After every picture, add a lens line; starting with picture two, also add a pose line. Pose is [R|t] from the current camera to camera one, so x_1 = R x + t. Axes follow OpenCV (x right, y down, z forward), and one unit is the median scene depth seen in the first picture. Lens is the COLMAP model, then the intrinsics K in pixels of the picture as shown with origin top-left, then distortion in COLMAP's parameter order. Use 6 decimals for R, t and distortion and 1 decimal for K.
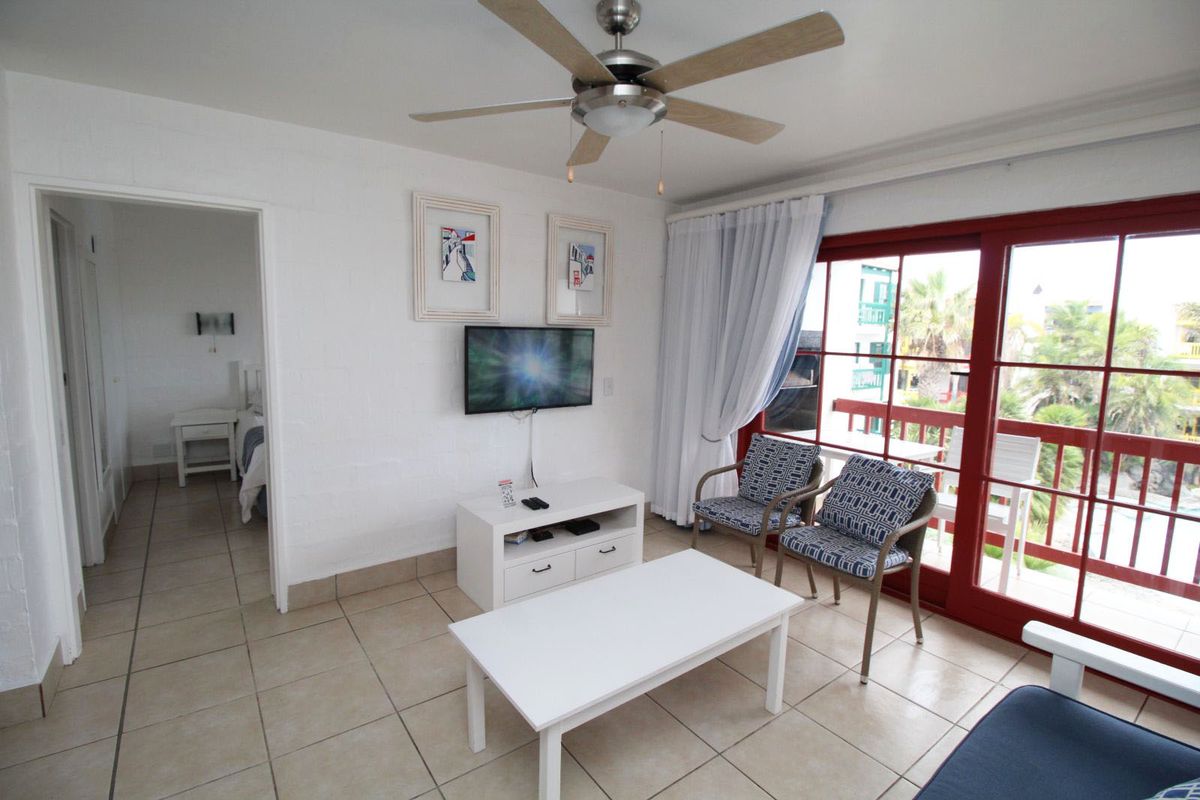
lens RADIAL K [[567.1, 0, 600.0], [0, 567.1, 400.0], [0, 0, 1]] dist [-0.003304, -0.000263]
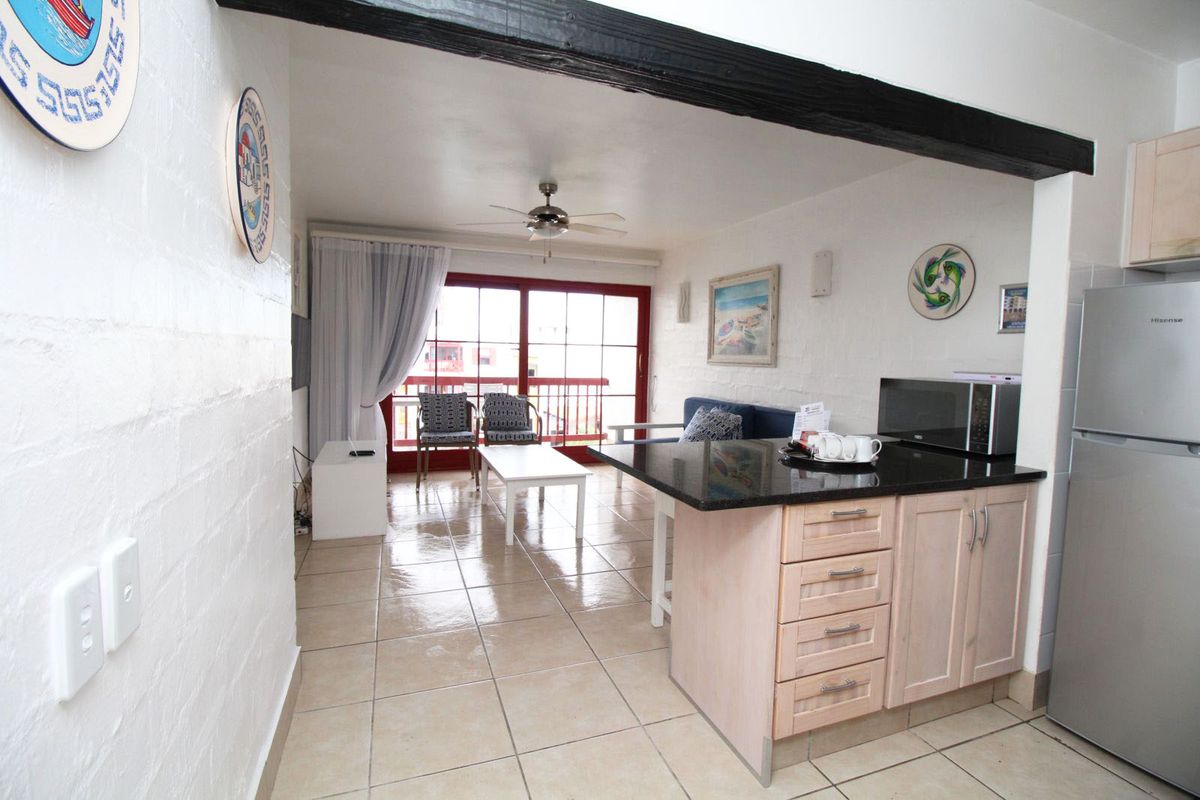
lens RADIAL K [[567.1, 0, 600.0], [0, 567.1, 400.0], [0, 0, 1]] dist [-0.003304, -0.000263]
pose [[0.293640, -0.083263, 0.952283, -5.514397], [0.111239, 0.992408, 0.052470, 0.281306], [-0.949421, 0.090524, 0.300673, 0.401071]]
